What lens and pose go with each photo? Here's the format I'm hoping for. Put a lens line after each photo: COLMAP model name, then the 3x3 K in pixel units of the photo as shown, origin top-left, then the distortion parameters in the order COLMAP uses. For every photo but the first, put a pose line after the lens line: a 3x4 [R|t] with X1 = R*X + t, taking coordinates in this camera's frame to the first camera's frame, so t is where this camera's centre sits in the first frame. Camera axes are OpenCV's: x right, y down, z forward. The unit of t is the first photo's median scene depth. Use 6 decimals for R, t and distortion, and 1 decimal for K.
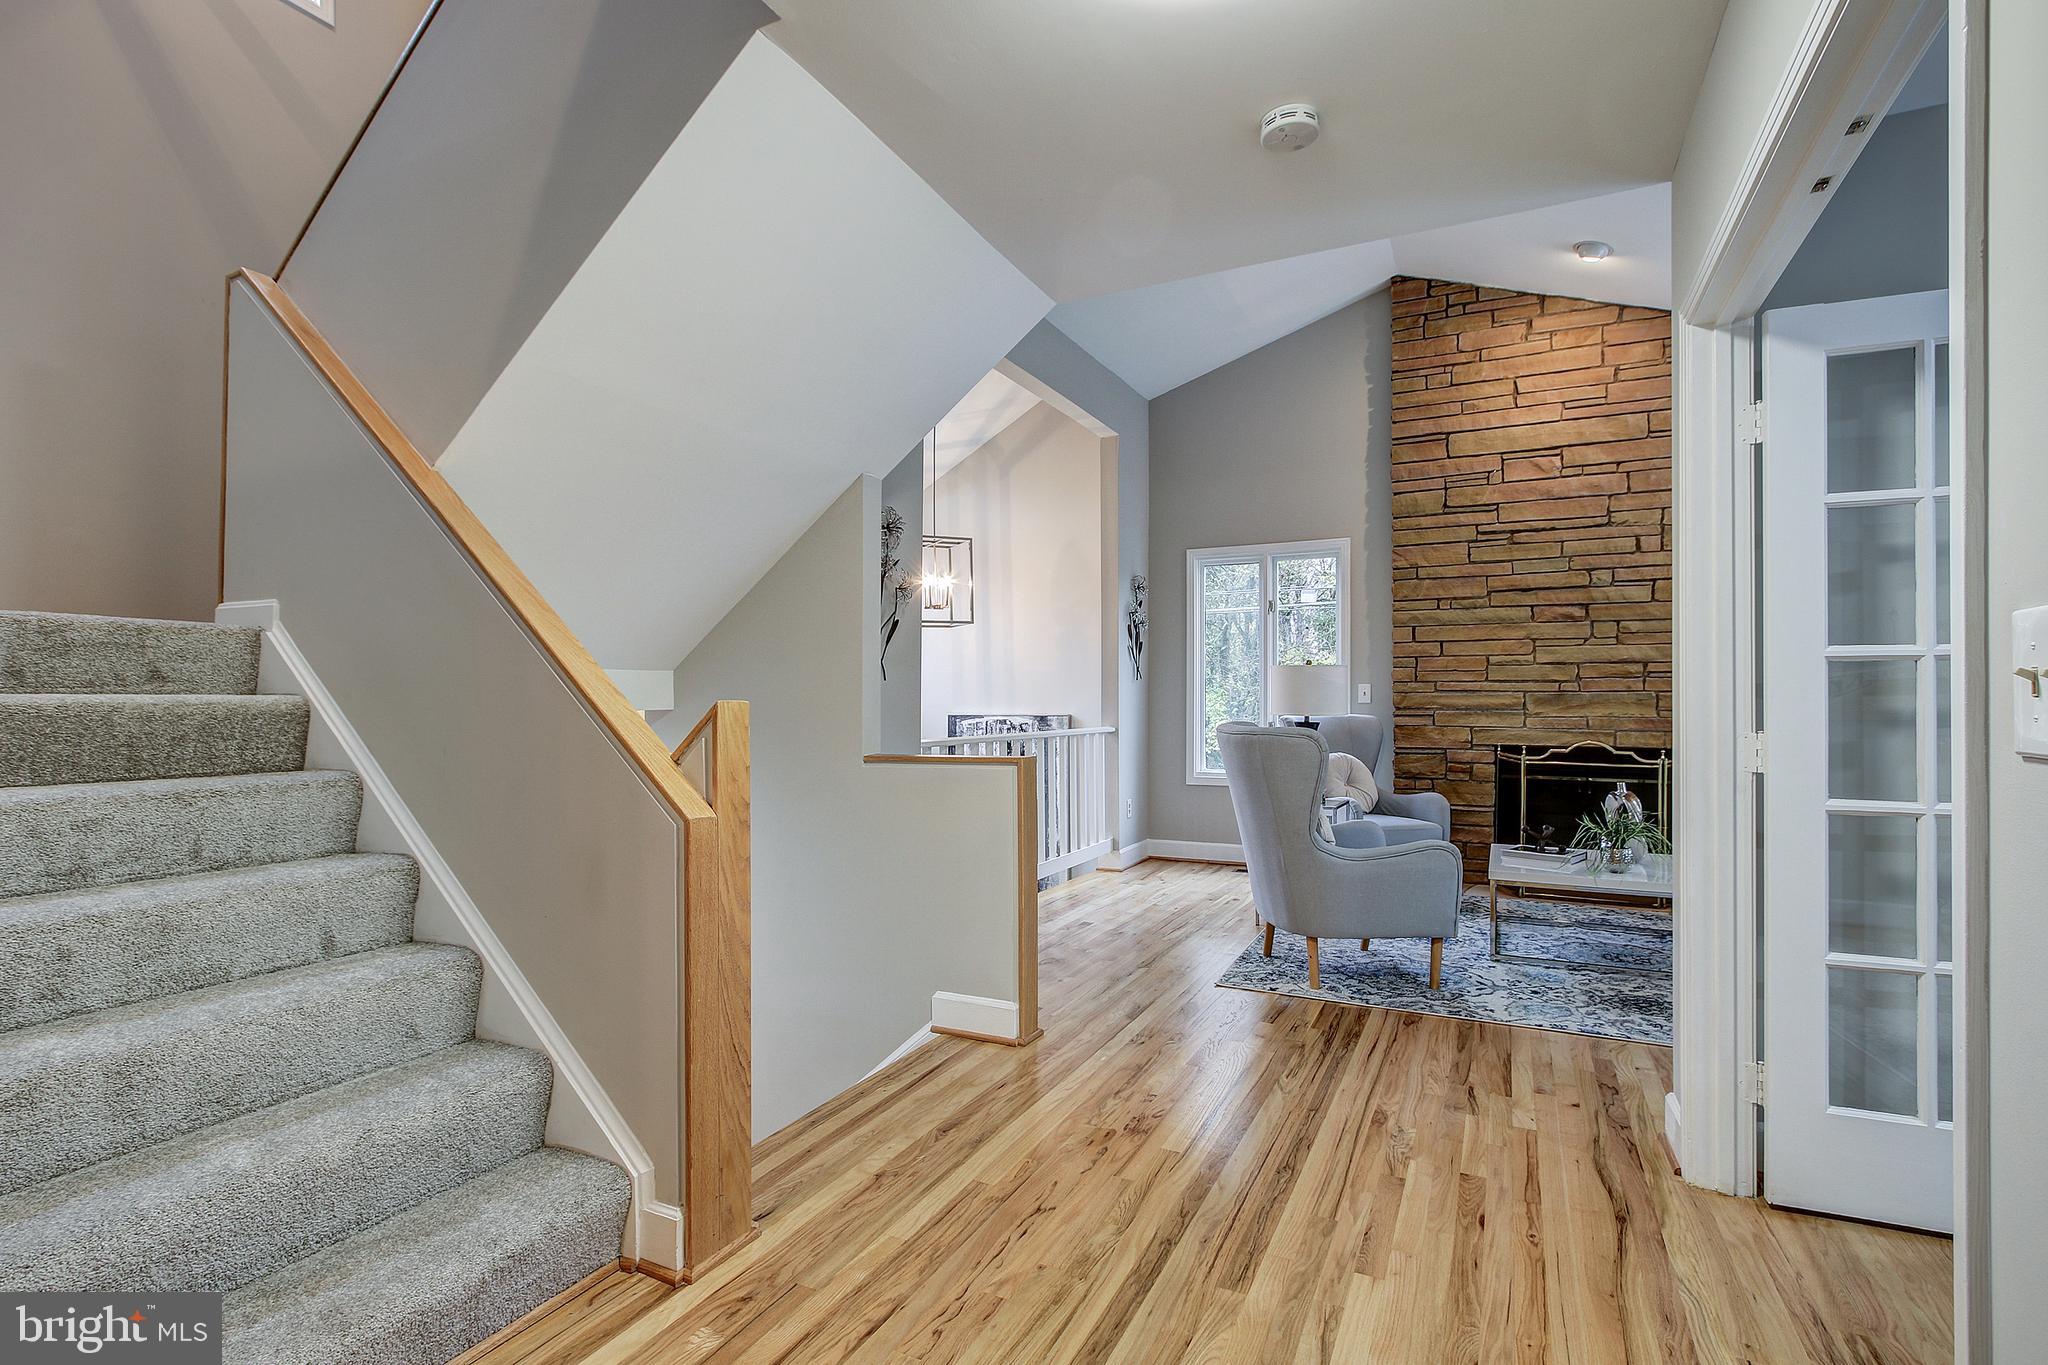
lens RADIAL K [[983.1, 0, 1024.0], [0, 983.1, 682.5], [0, 0, 1]] dist [0.002904, 0.000259]
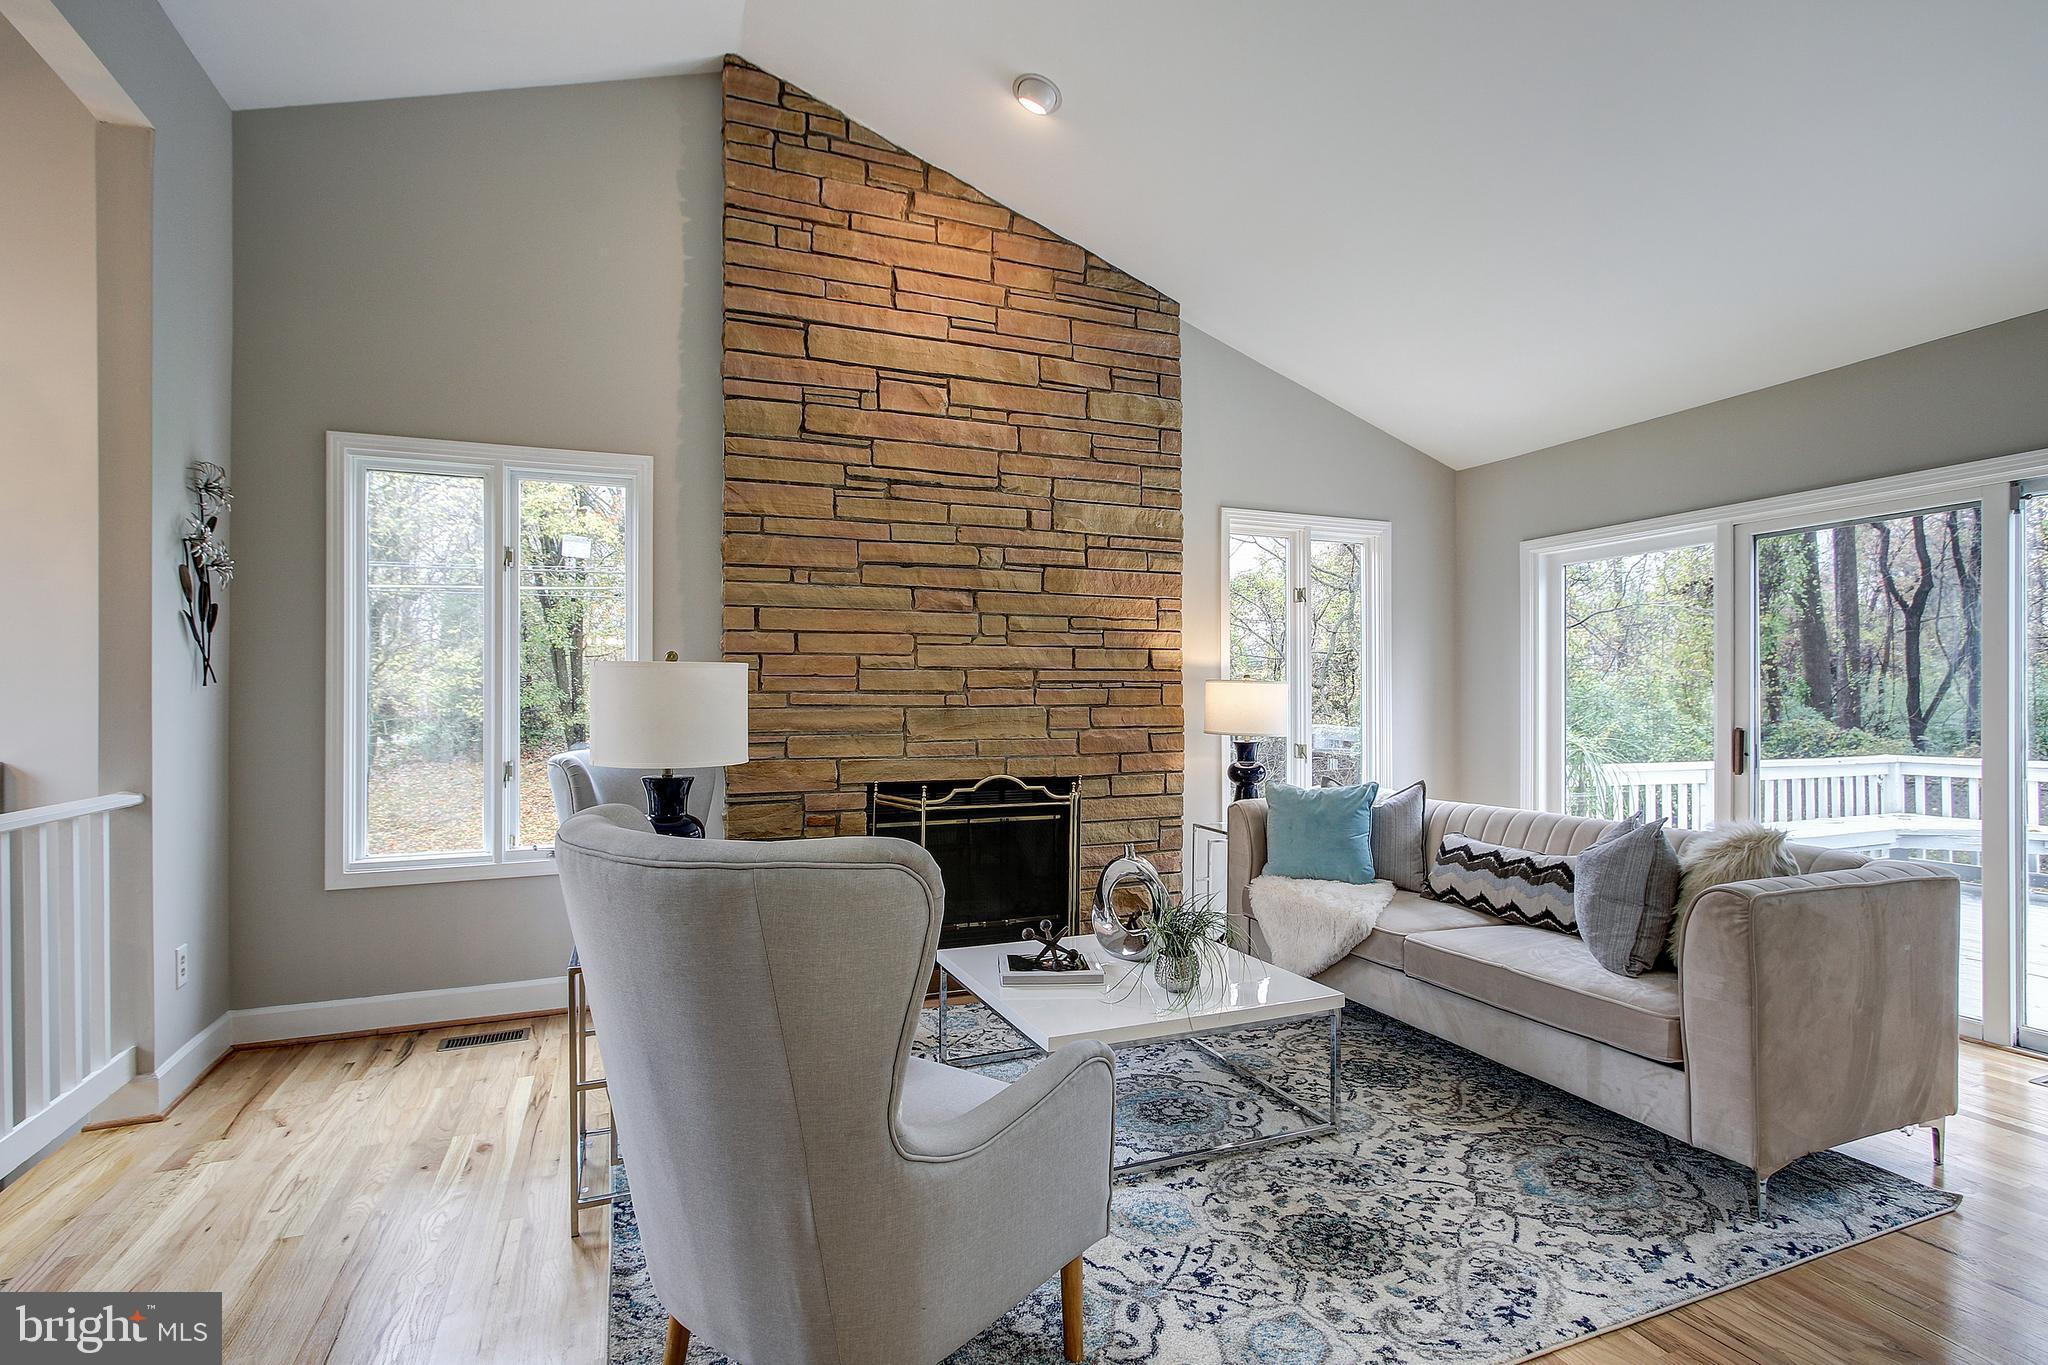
lens RADIAL K [[971.3, 0, 1012.9], [0, 971.3, 692.1], [0, 0, 1]] dist [-0.005679, -0.000059]
pose [[0.667772, 0.001476, 0.744364, 0.034077], [-0.008609, 0.999946, 0.005741, -0.006003], [-0.744316, -0.010242, 0.667749, 0.463756]]
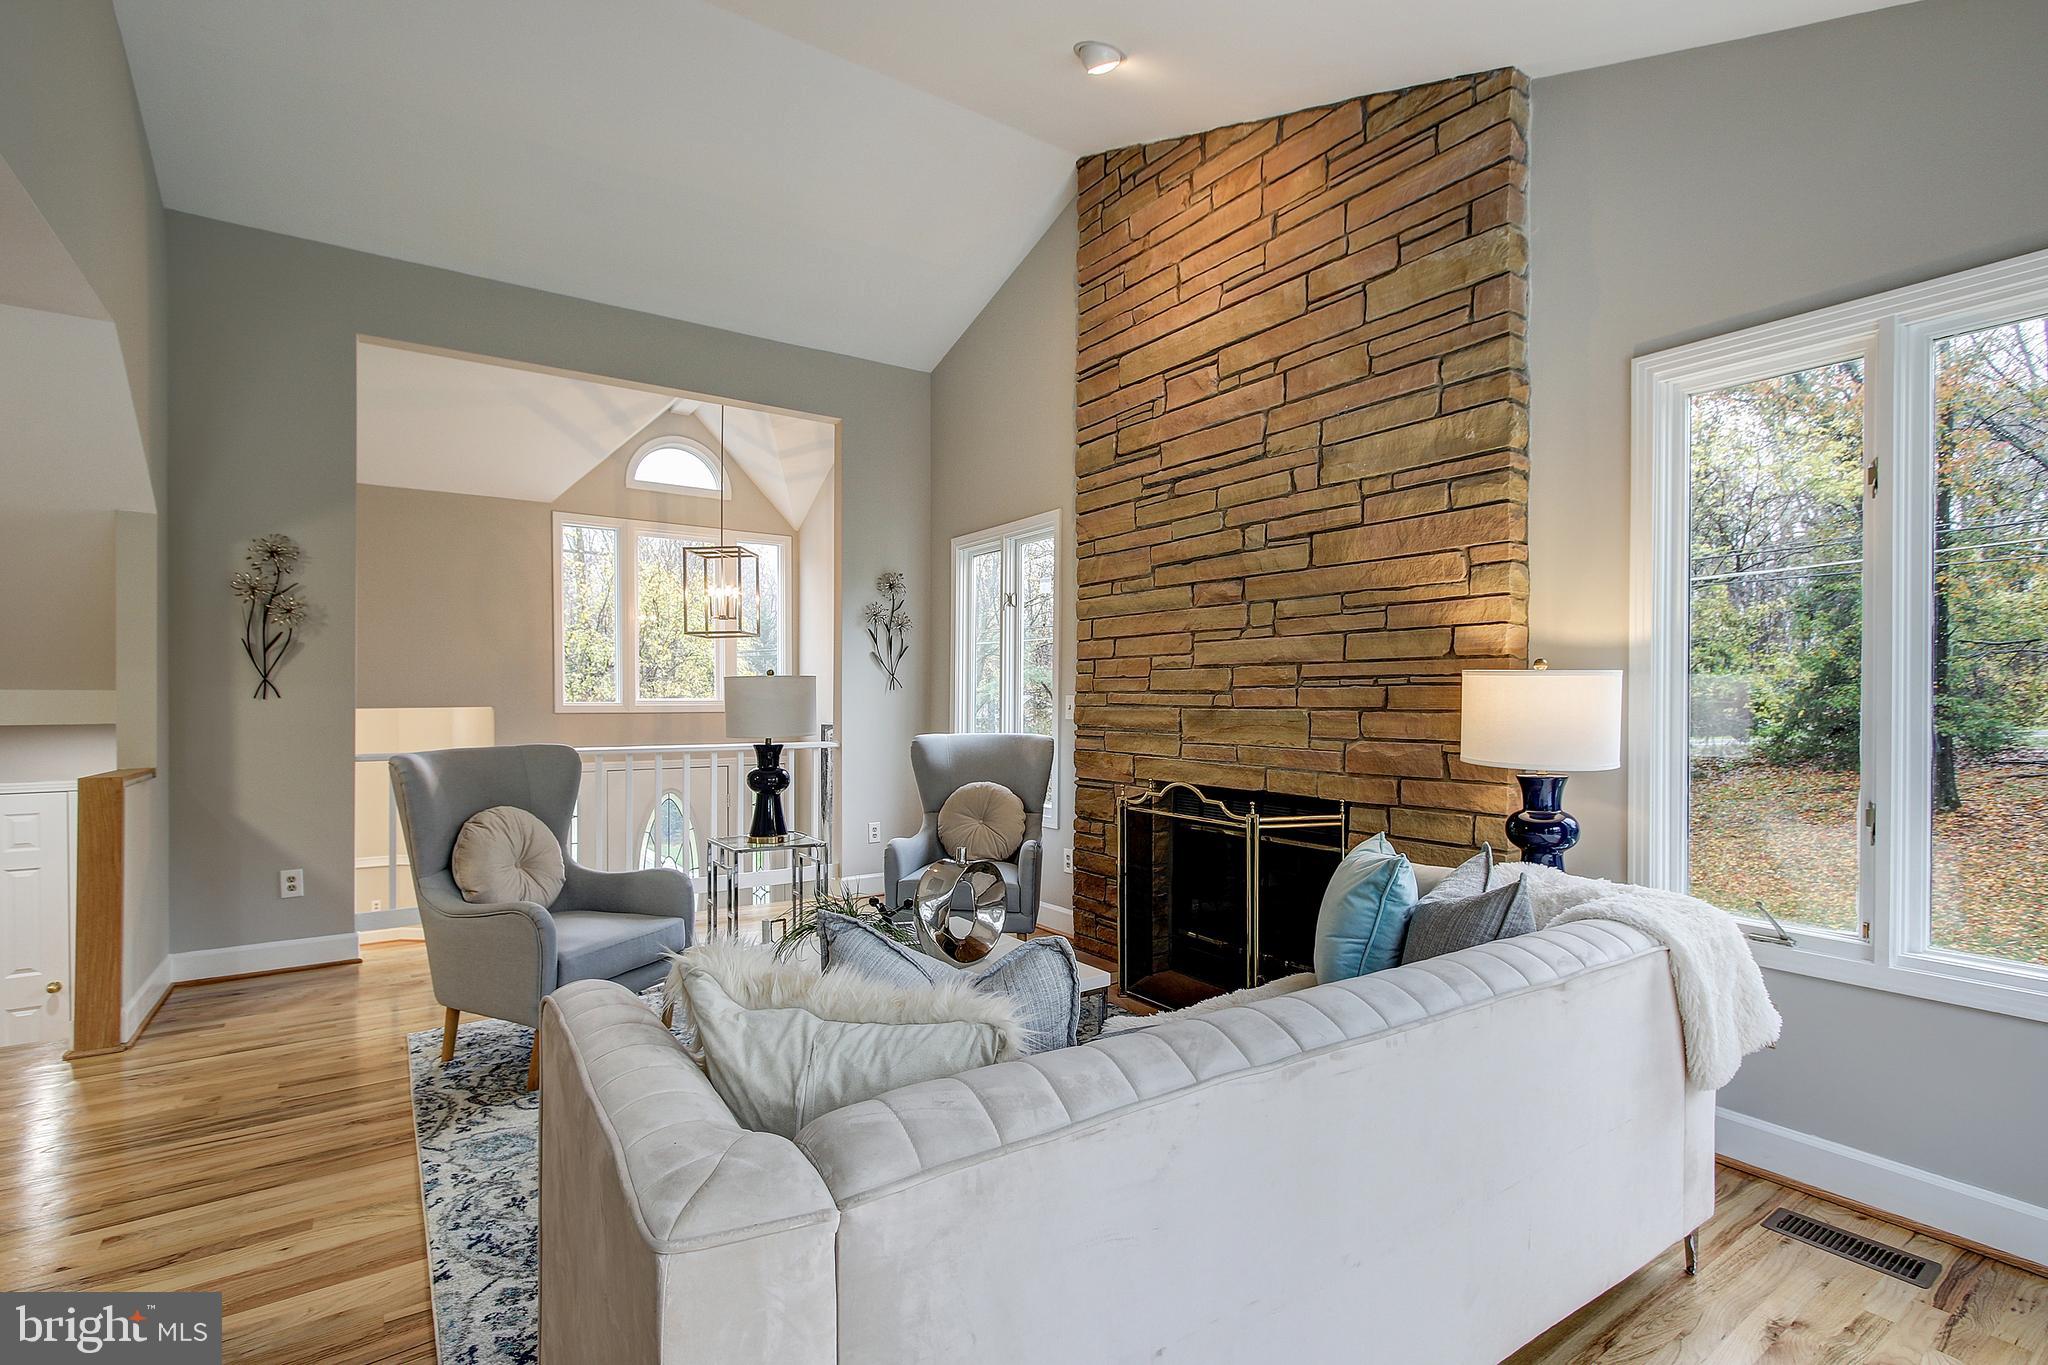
lens RADIAL K [[956.0, 0, 1019.8], [0, 956.0, 697.0], [0, 0, 1]] dist [-0.001091, 0.000400]
pose [[0.869058, 0.000334, -0.494711, 0.739676], [0.008016, 0.999859, 0.014756, -0.008554], [0.494646, -0.016790, 0.868932, 0.343397]]
